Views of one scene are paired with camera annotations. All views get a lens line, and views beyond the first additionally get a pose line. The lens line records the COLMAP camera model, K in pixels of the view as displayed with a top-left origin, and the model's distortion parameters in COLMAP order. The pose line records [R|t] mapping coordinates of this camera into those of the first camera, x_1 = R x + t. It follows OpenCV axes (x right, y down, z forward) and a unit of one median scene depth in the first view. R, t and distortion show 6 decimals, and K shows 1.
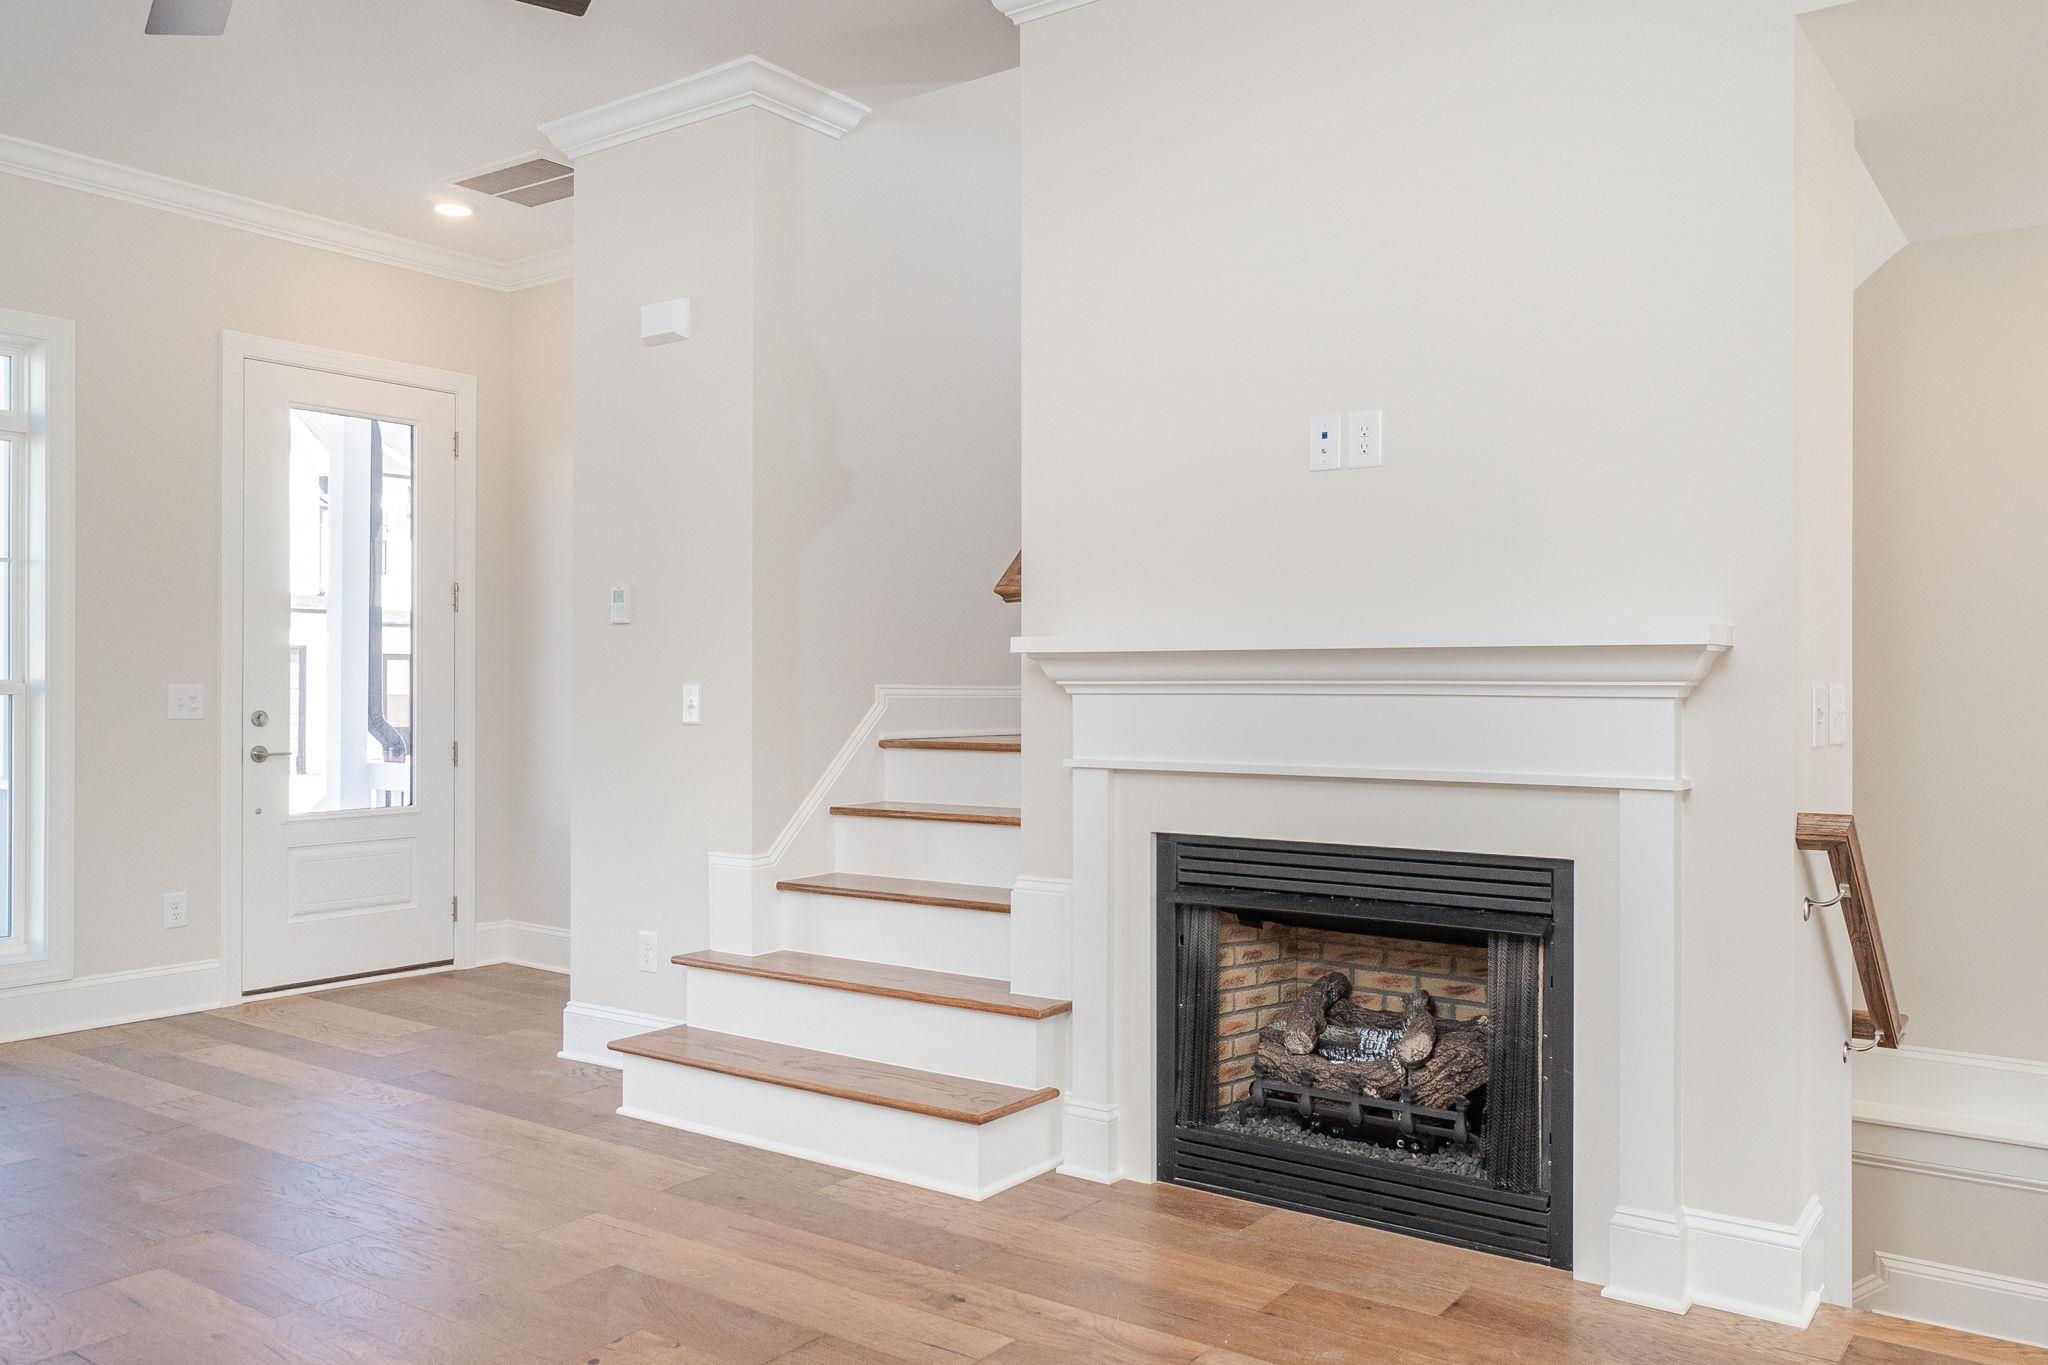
lens RADIAL K [[1581.5, 0, 1040.4], [0, 1581.5, 687.4], [0, 0, 1]] dist [0.001283, -0.006774]
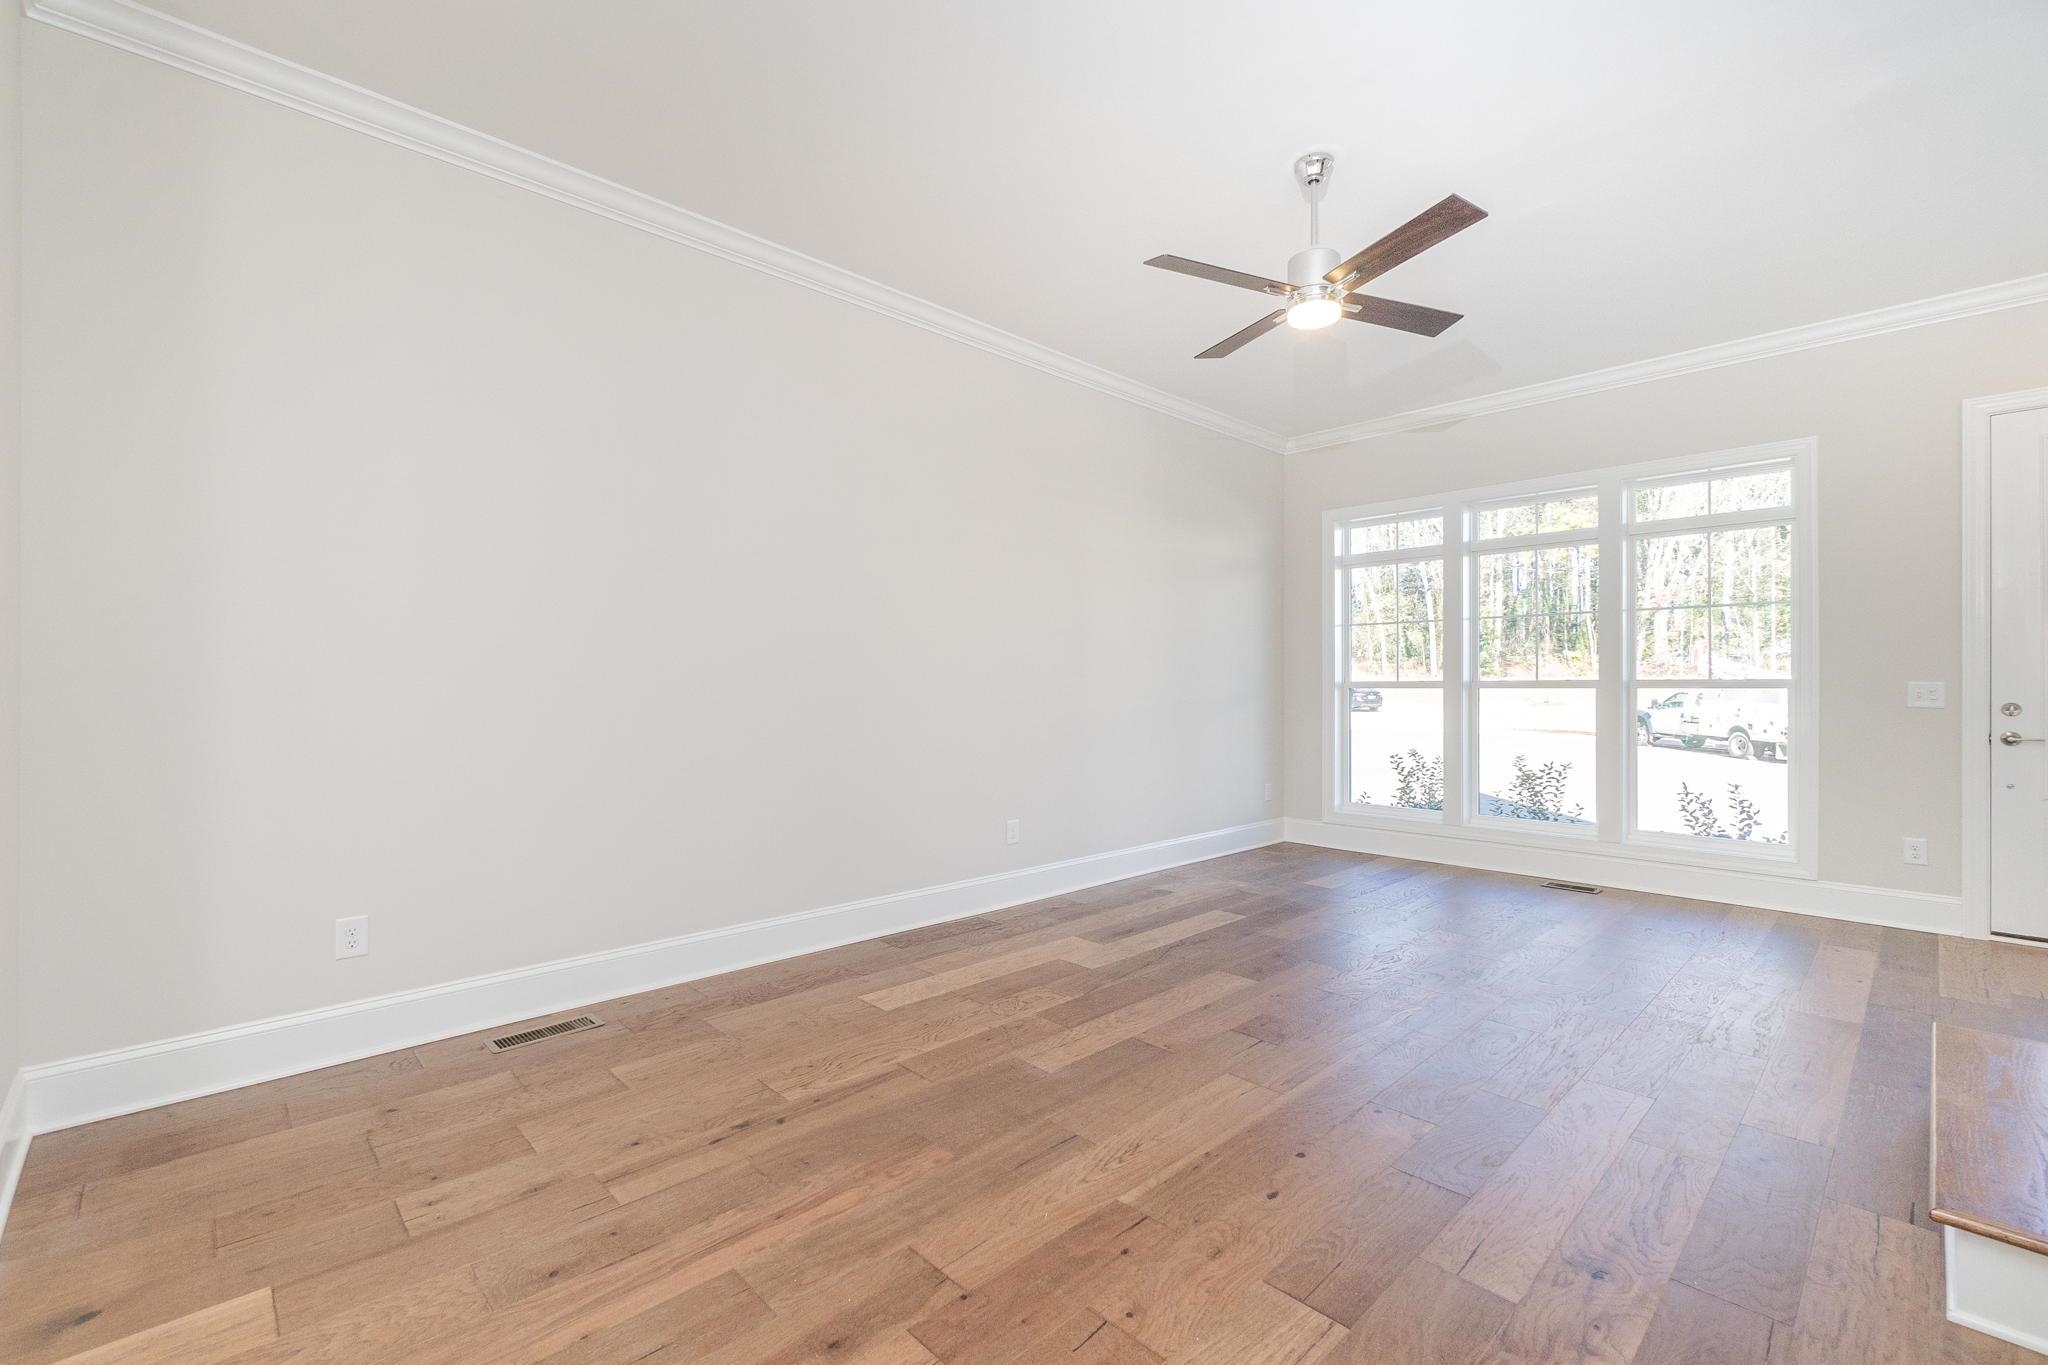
lens RADIAL K [[882.2, 0, 1029.5], [0, 882.2, 676.5], [0, 0, 1]] dist [-0.008109, 0.001906]
pose [[-0.176692, -0.008384, -0.984231, 0.463802], [-0.002117, 0.999965, -0.008138, 0.002185], [0.984264, 0.000646, -0.176703, 0.590401]]
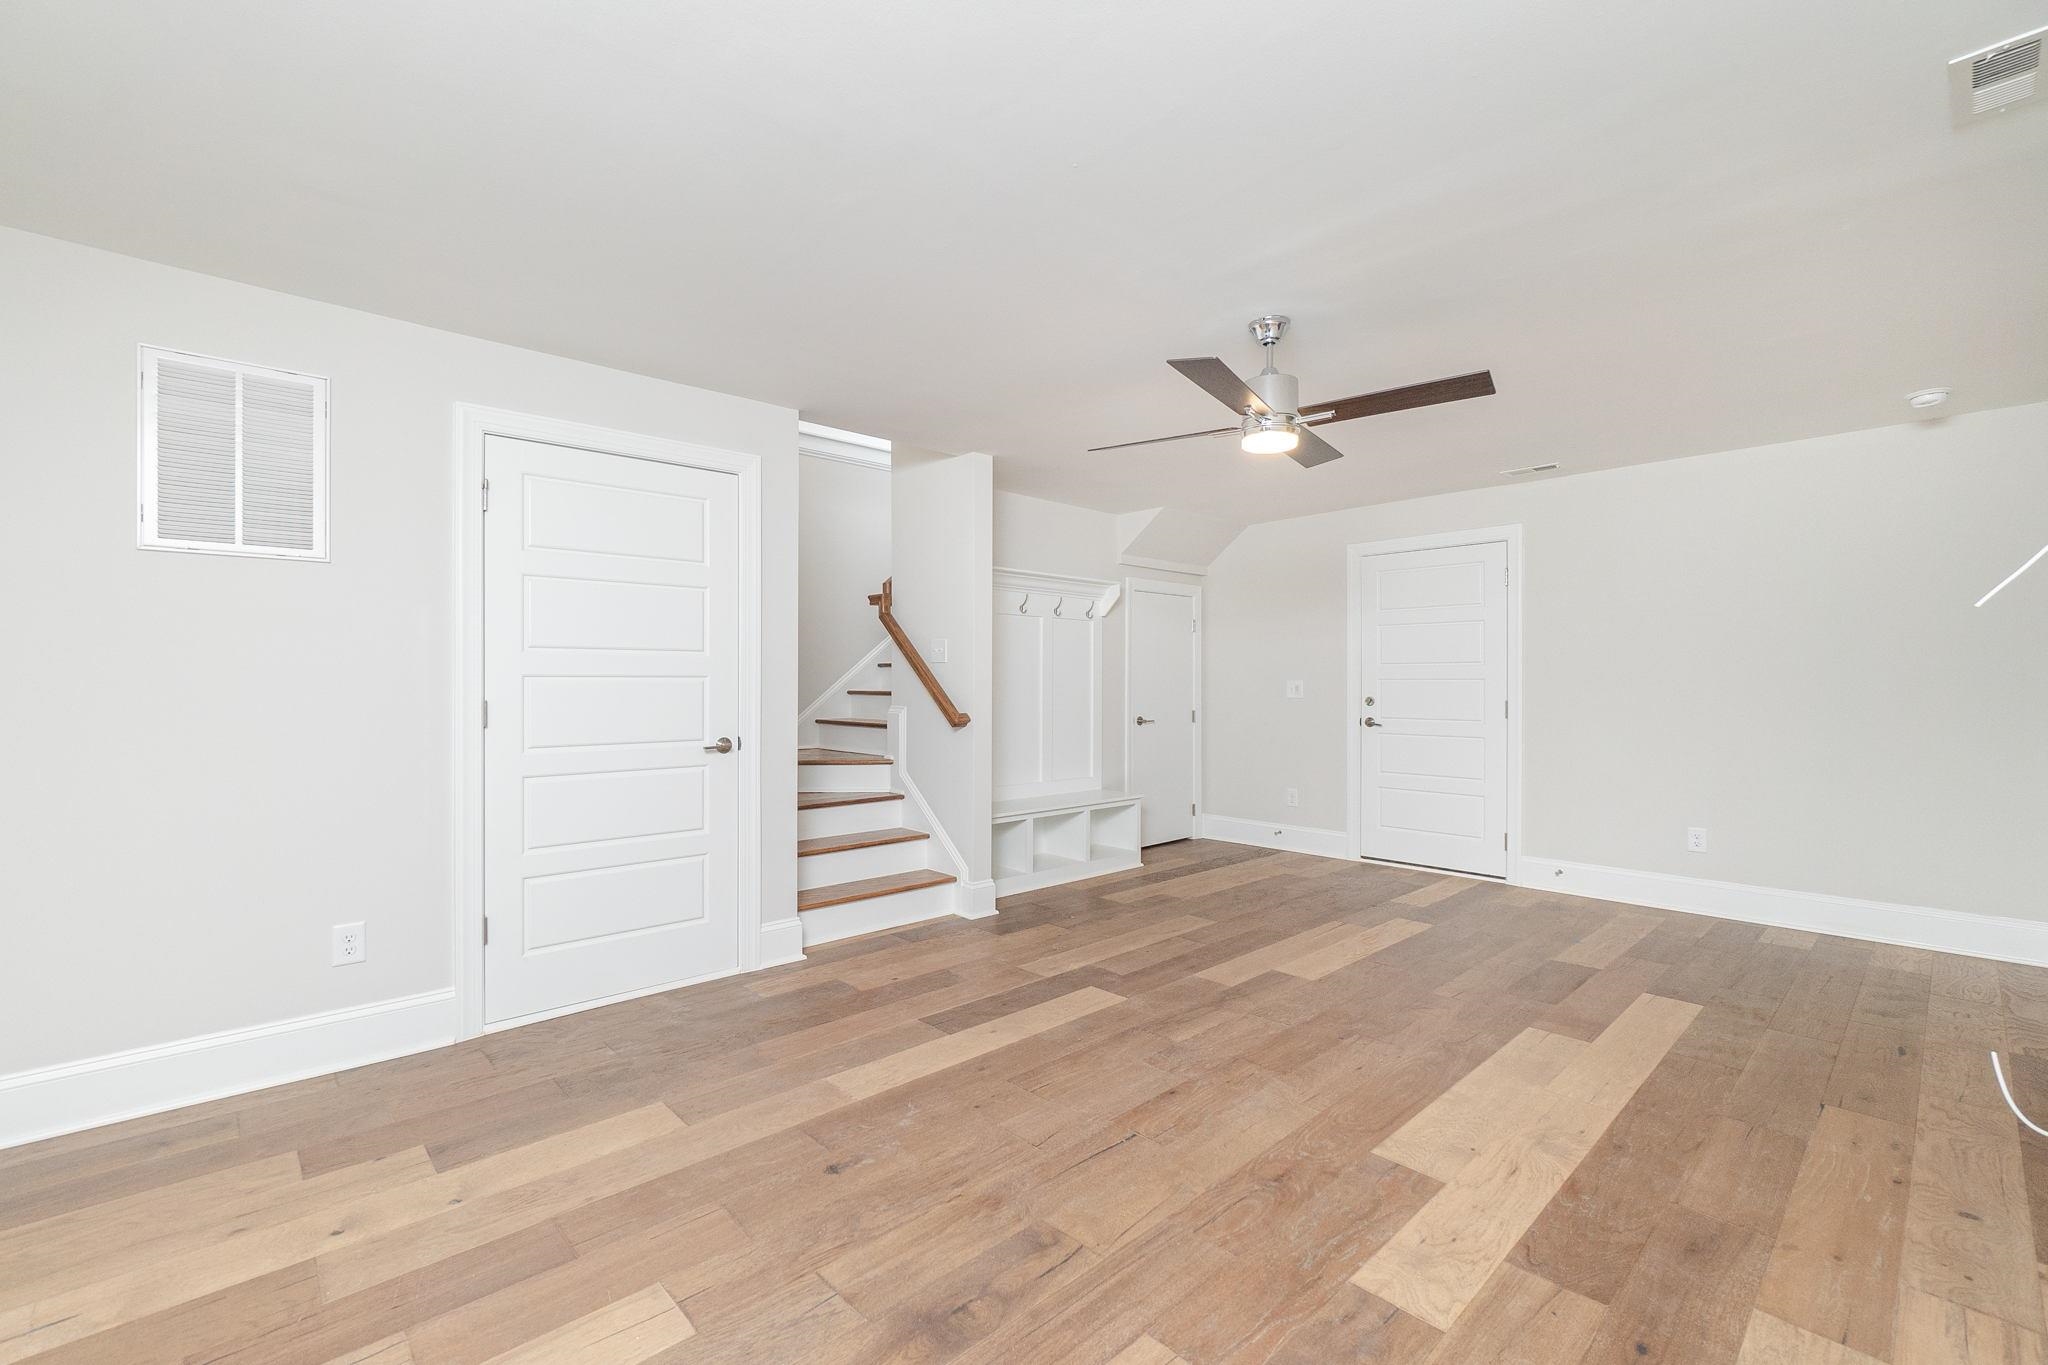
lens RADIAL K [[895.2, 0, 1023.9], [0, 895.2, 681.6], [0, 0, 1]] dist [-0.008025, 0.000652]
pose [[-0.199543, -0.005487, -0.979874, 0.852353], [-0.002229, 0.999984, -0.005146, 0.005925], [0.979887, 0.001157, -0.199552, 1.280906]]
